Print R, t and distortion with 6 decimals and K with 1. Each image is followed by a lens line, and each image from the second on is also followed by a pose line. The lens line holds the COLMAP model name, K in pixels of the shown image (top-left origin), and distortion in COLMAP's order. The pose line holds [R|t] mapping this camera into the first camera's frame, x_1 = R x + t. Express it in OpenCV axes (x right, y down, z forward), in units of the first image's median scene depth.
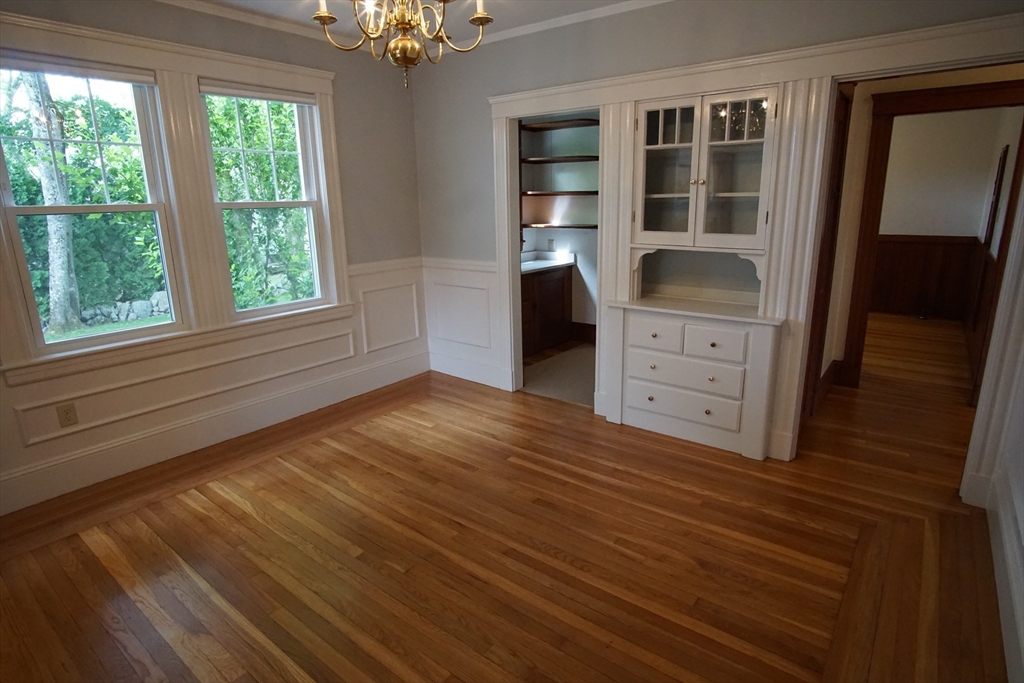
lens RADIAL K [[545.2, 0, 506.9], [0, 545.2, 340.3], [0, 0, 1]] dist [-0.029008, 0.004381]
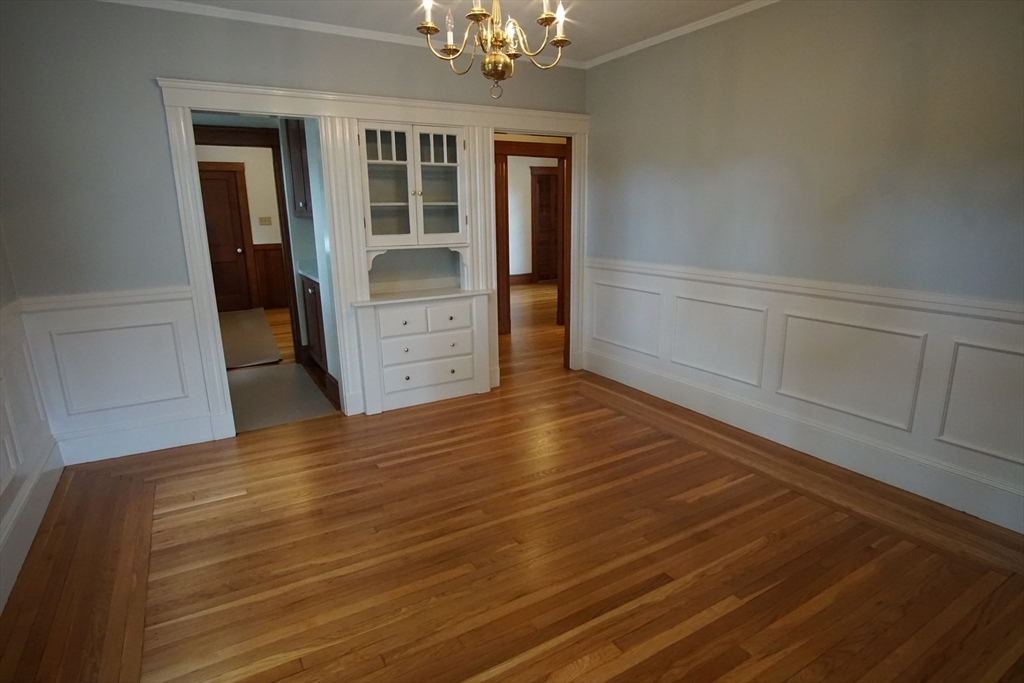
lens RADIAL K [[545.2, 0, 501.2], [0, 545.2, 341.6], [0, 0, 1]] dist [-0.029008, 0.004381]
pose [[0.372427, -0.206642, 0.904764, -0.765035], [0.238917, 0.963385, 0.121686, -0.067395], [-0.896781, 0.170845, 0.408161, 0.366126]]
